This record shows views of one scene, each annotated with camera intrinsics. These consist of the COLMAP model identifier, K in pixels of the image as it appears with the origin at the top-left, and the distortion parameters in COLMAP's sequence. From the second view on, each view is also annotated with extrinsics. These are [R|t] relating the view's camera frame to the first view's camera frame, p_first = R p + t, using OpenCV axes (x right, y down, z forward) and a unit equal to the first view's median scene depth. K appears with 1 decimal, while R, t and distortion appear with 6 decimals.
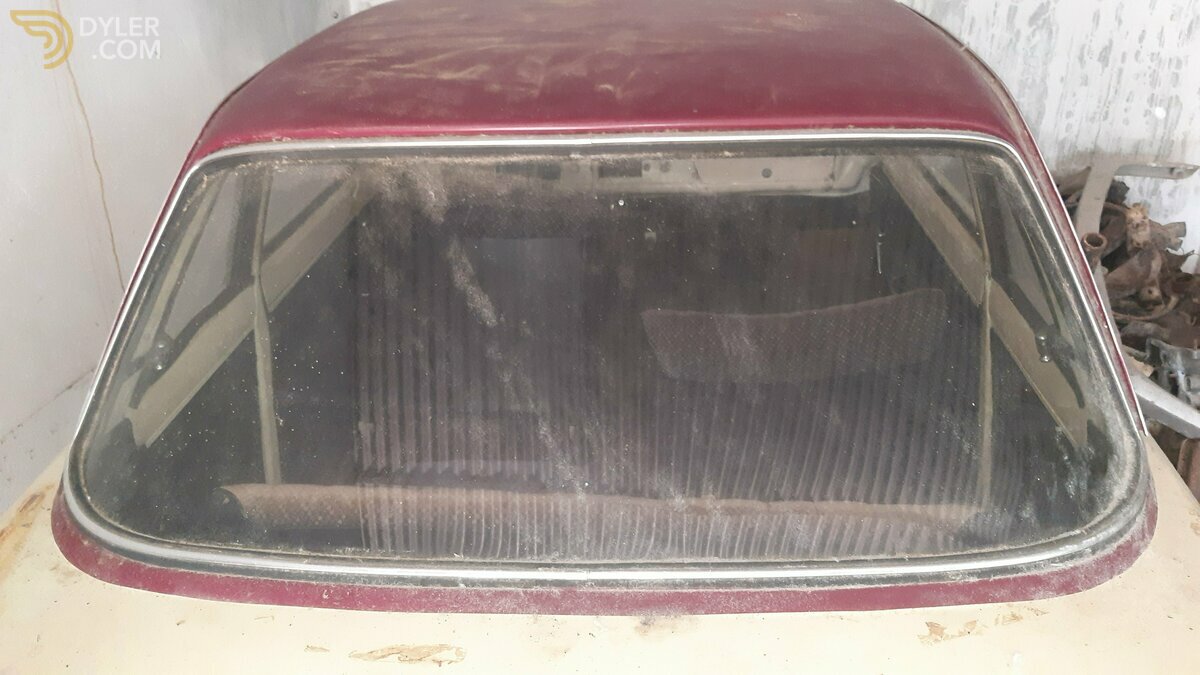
lens RADIAL K [[951.6, 0, 600.2], [0, 951.6, 344.0], [0, 0, 1]] dist [0.061313, -0.133050]
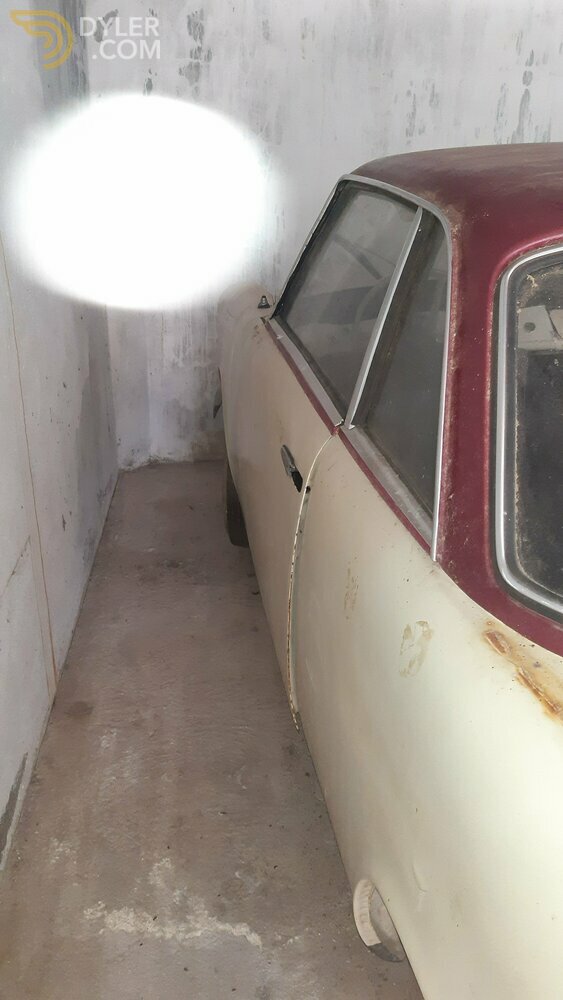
lens RADIAL K [[793.0, 0, 268.1], [0, 793.0, 503.2], [0, 0, 1]] dist [0.061313, -0.133050]
pose [[0.977543, -0.079834, 0.195030, -0.422865], [0.088786, 0.995341, -0.037582, 0.024666], [-0.191121, 0.054054, 0.980077, 0.160759]]
